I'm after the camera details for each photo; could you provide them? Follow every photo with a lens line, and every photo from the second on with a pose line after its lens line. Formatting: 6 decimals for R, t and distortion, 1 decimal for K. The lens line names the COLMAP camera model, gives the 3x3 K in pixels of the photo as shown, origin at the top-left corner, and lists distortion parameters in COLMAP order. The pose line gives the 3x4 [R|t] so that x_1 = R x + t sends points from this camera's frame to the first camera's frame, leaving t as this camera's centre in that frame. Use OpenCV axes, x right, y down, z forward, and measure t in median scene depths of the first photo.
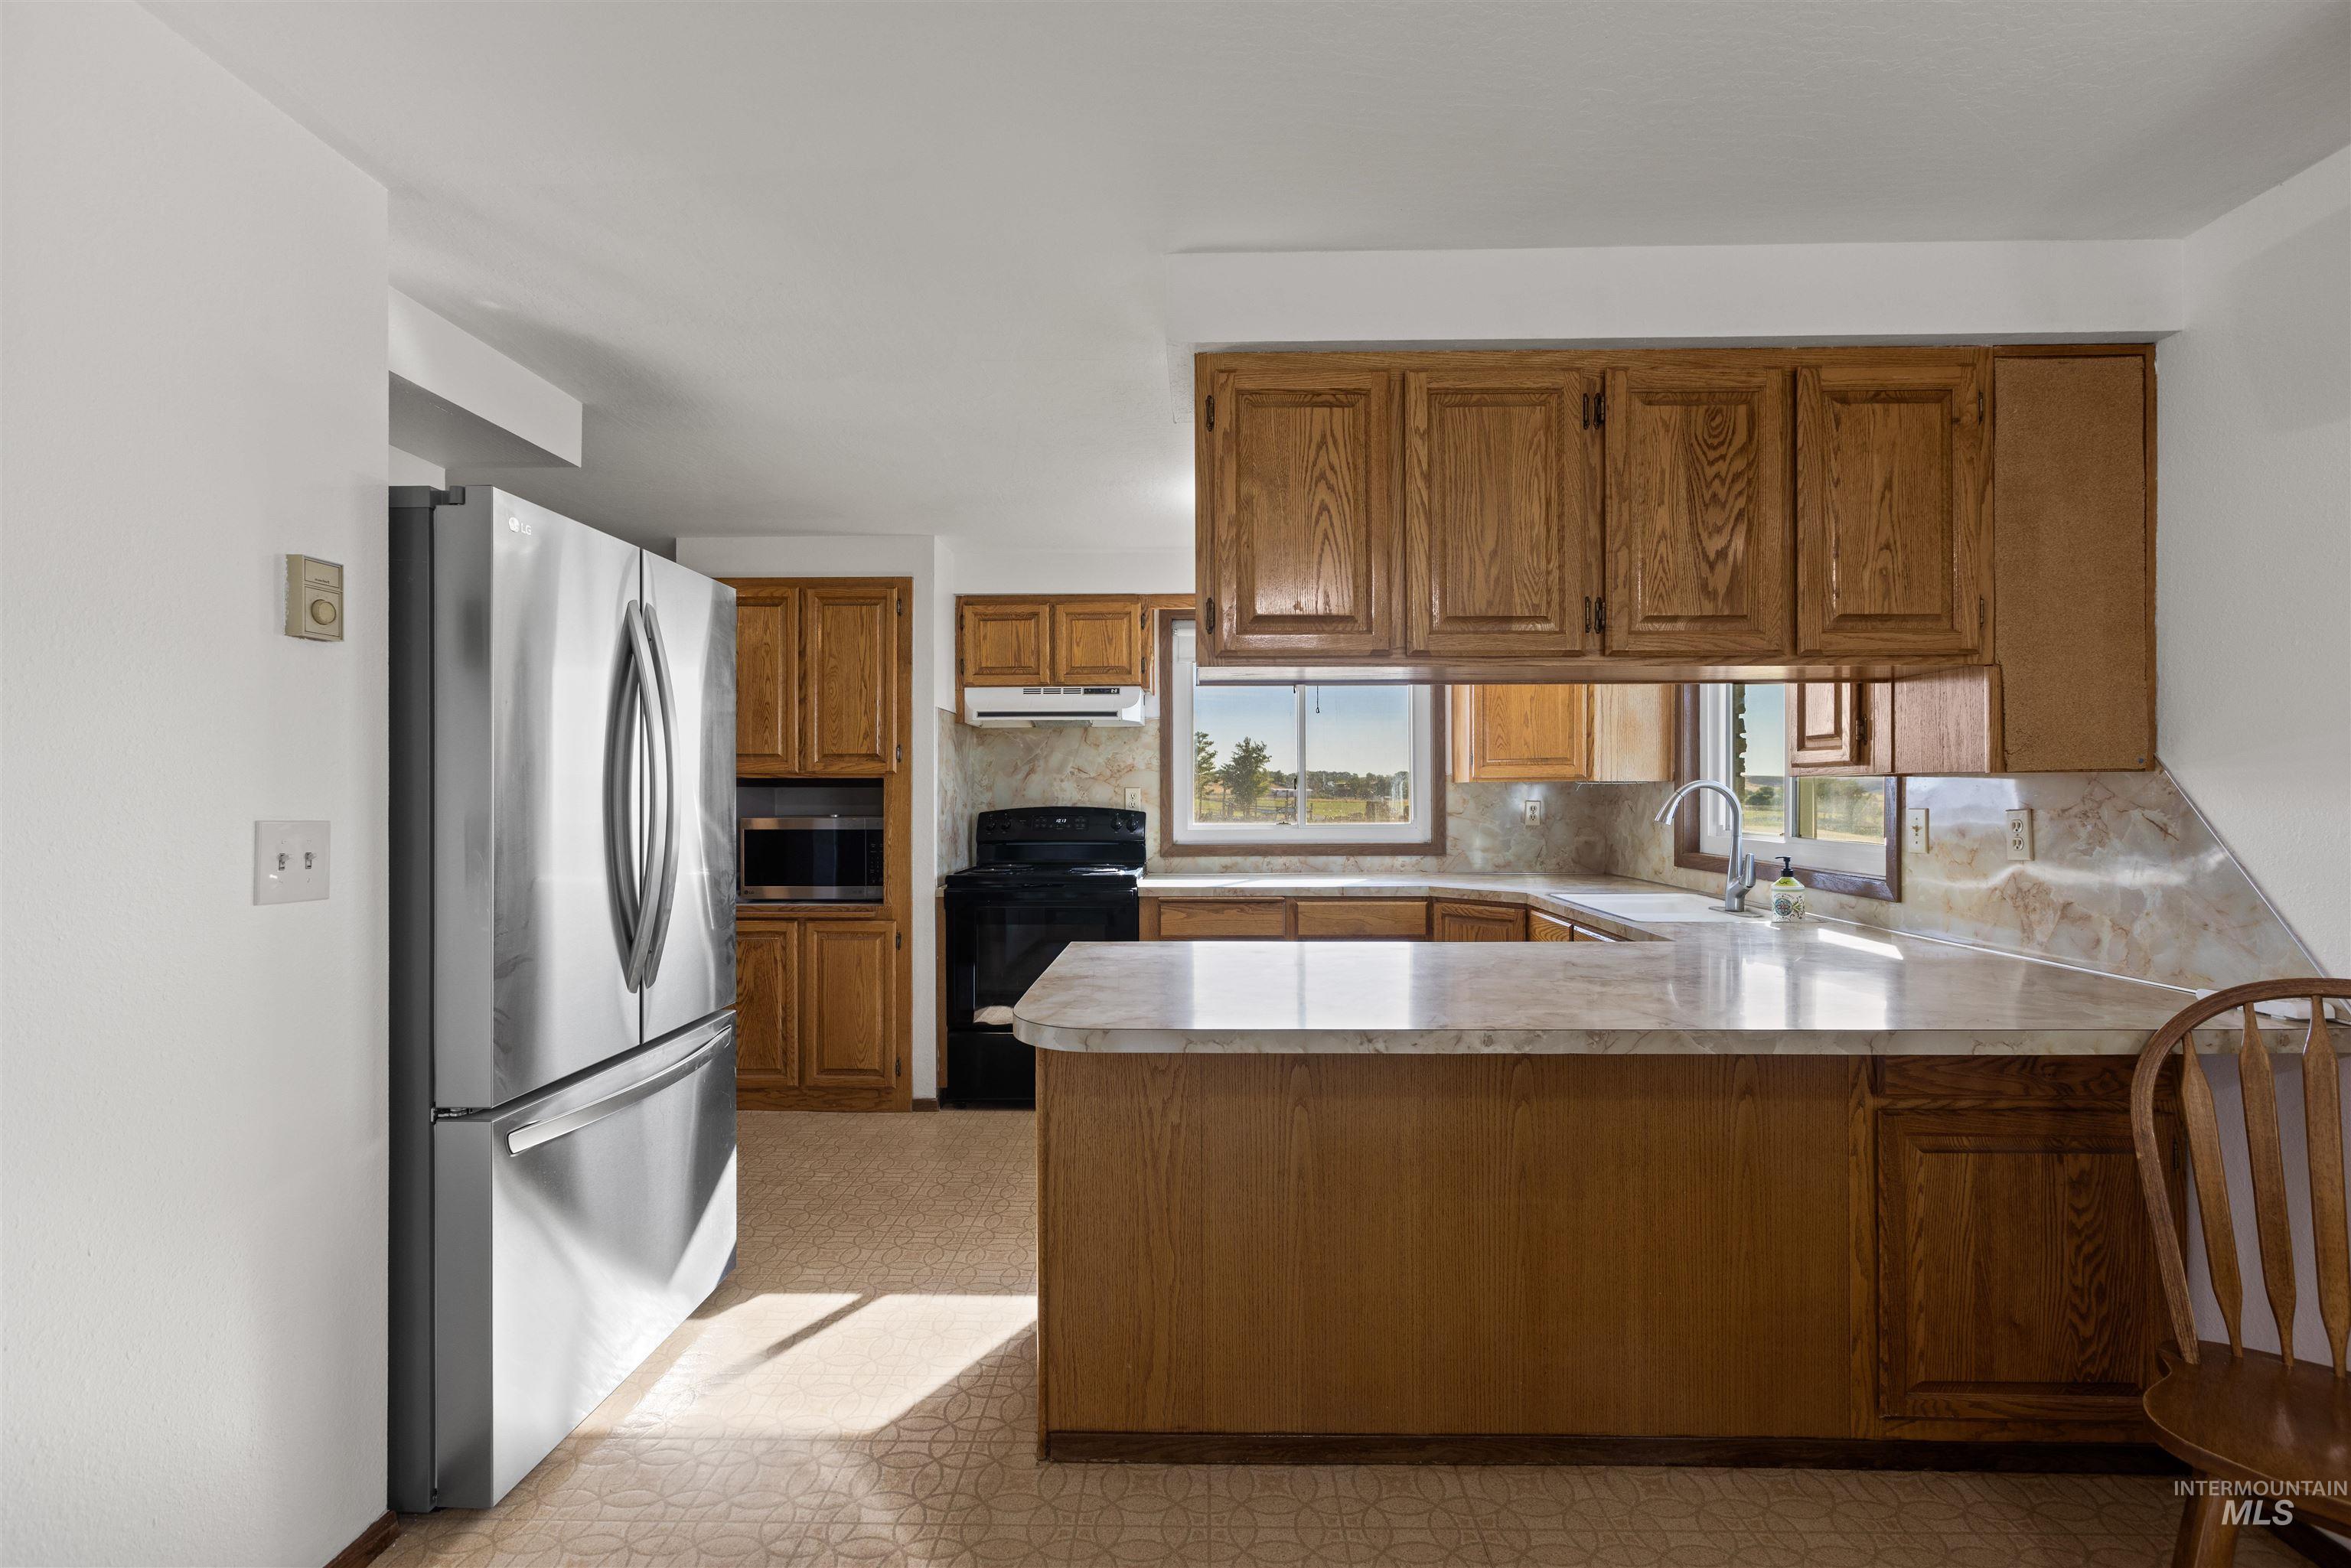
lens RADIAL K [[1070.2, 0, 1172.3], [0, 1070.2, 794.9], [0, 0, 1]] dist [-0.000374, 0.000547]
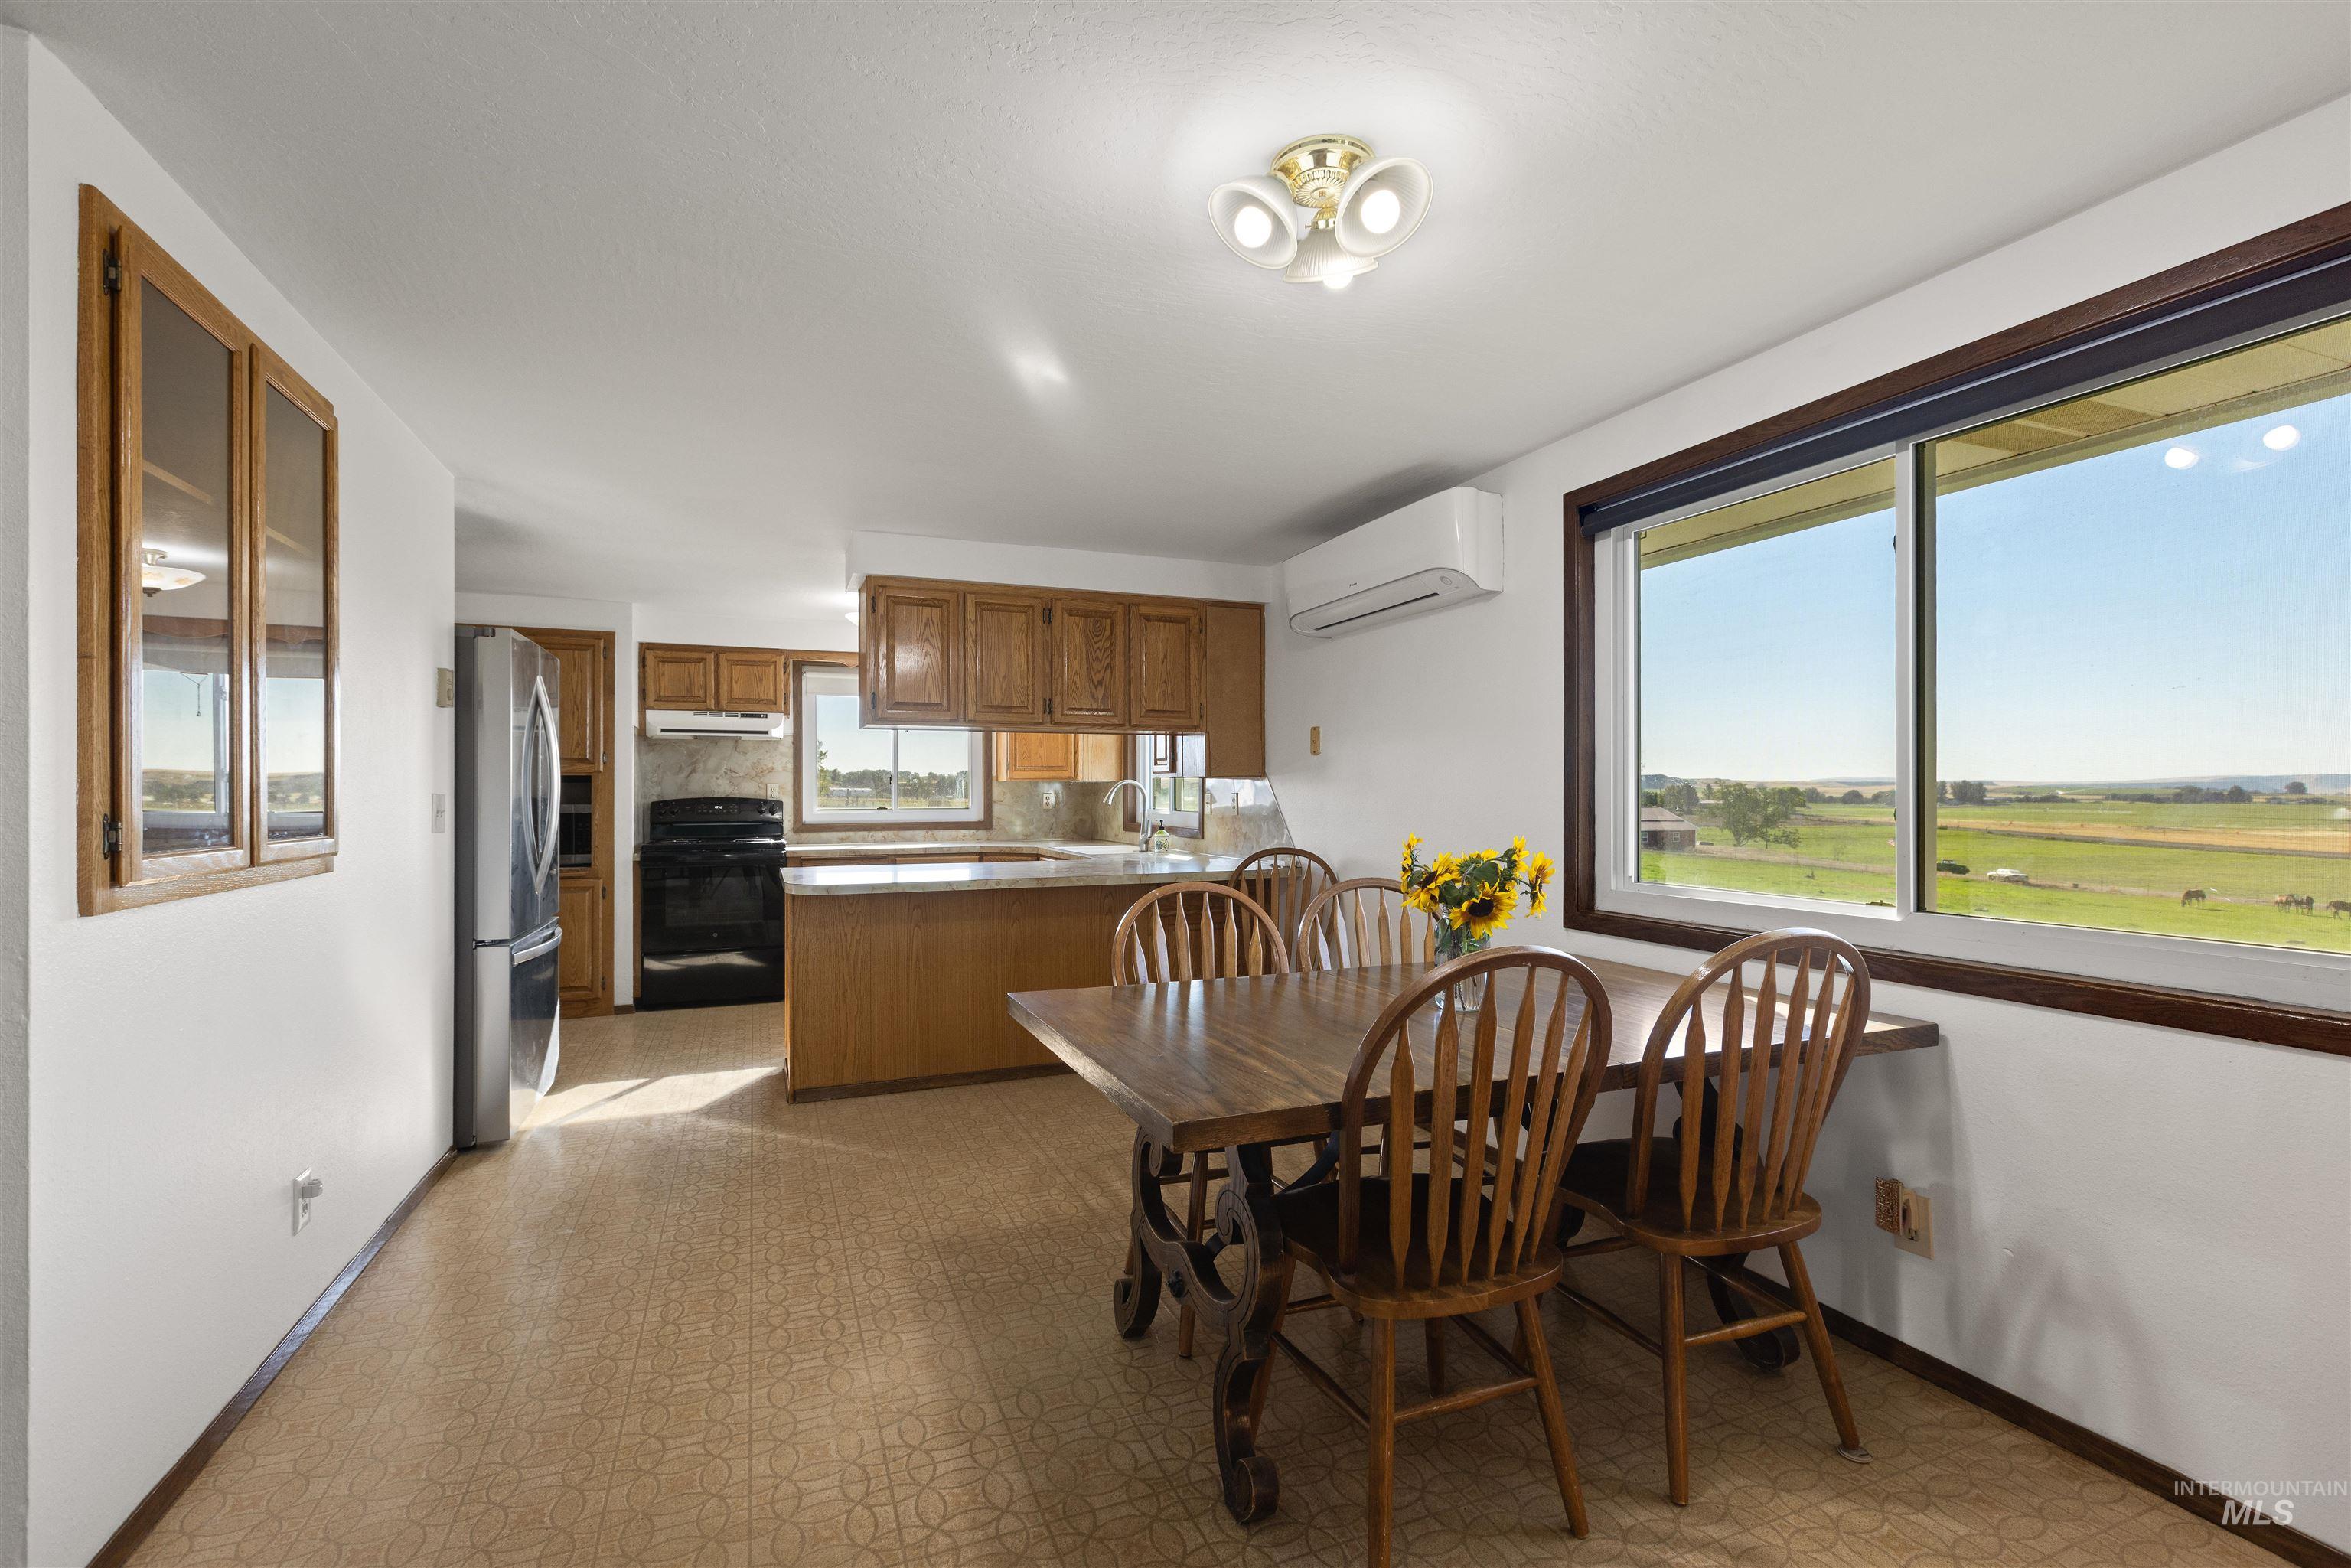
lens RADIAL K [[1052.3, 0, 1162.1], [0, 1052.3, 791.9], [0, 0, 1]] dist [0.000840, 0.000744]
pose [[0.921890, 0.001187, 0.387450, -0.112741], [0.000170, 0.999994, -0.003467, 0.009951], [-0.387451, 0.003262, 0.921884, -0.525695]]
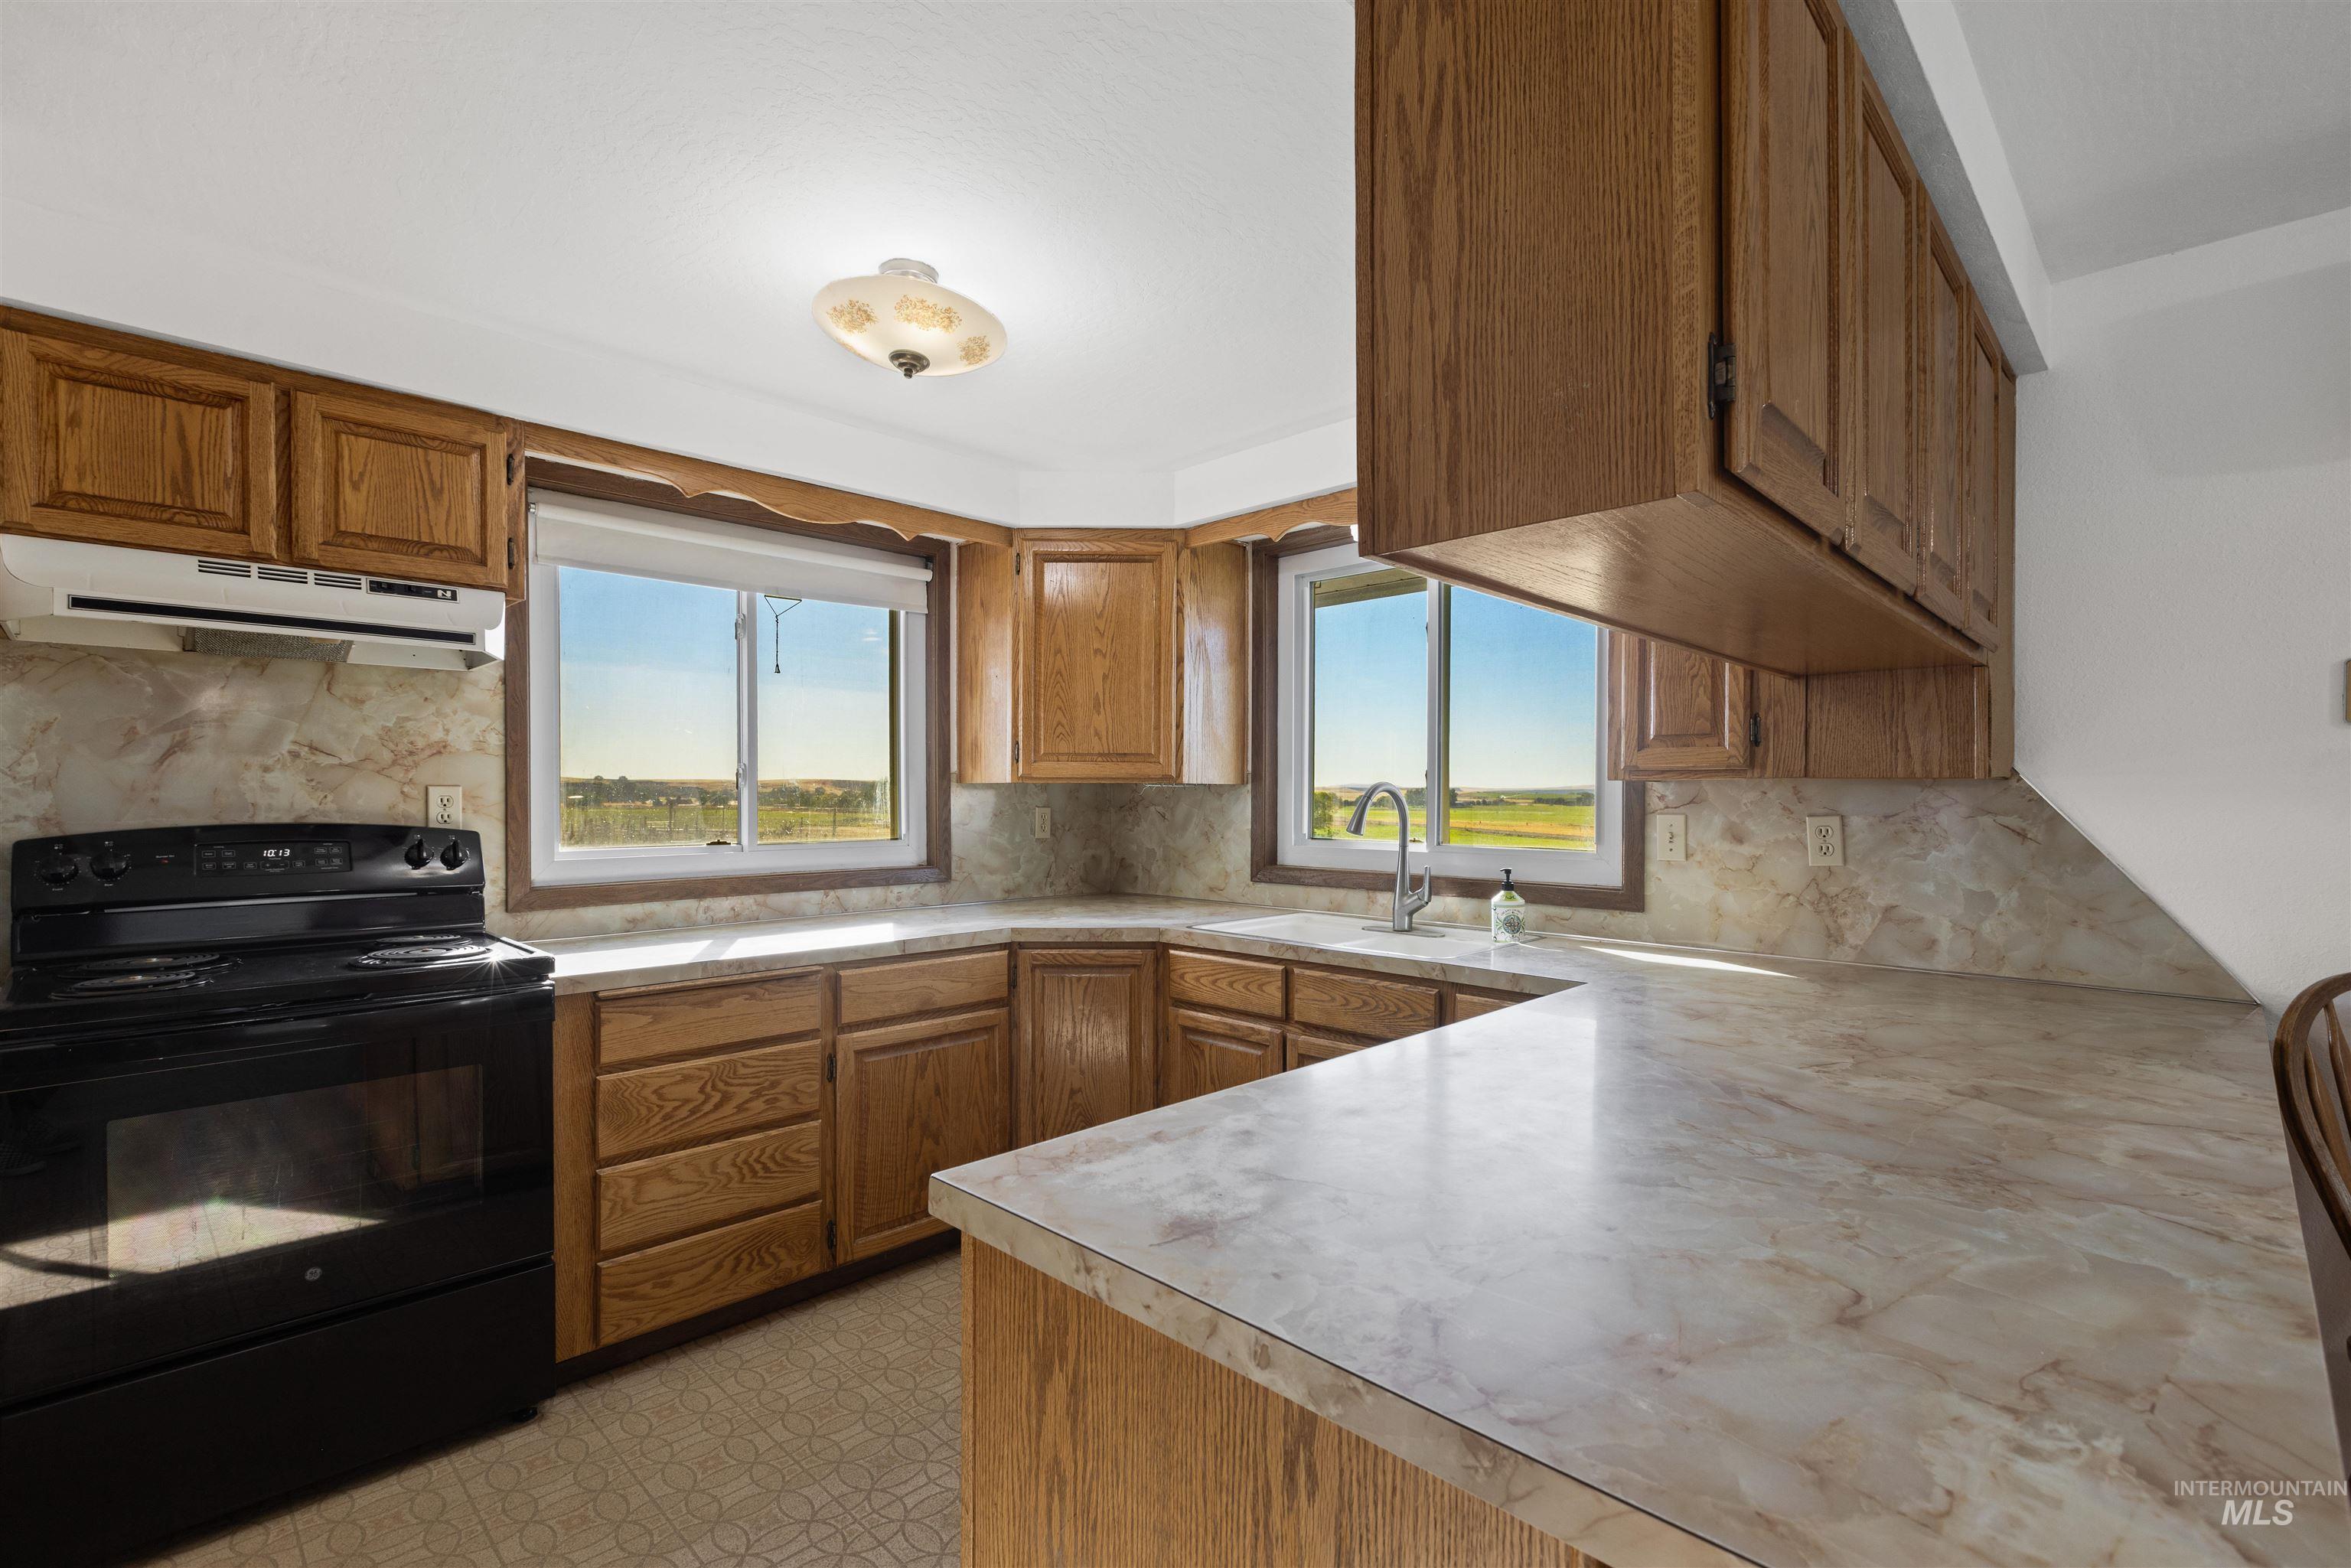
lens RADIAL K [[1075.3, 0, 1188.3], [0, 1075.3, 806.0], [0, 0, 1]] dist [0.000810, 0.000482]
pose [[0.676988, -0.003496, 0.735985, -0.199551], [-0.001503, 0.999980, 0.006133, -0.000422], [-0.735992, -0.005258, 0.676970, 0.414246]]
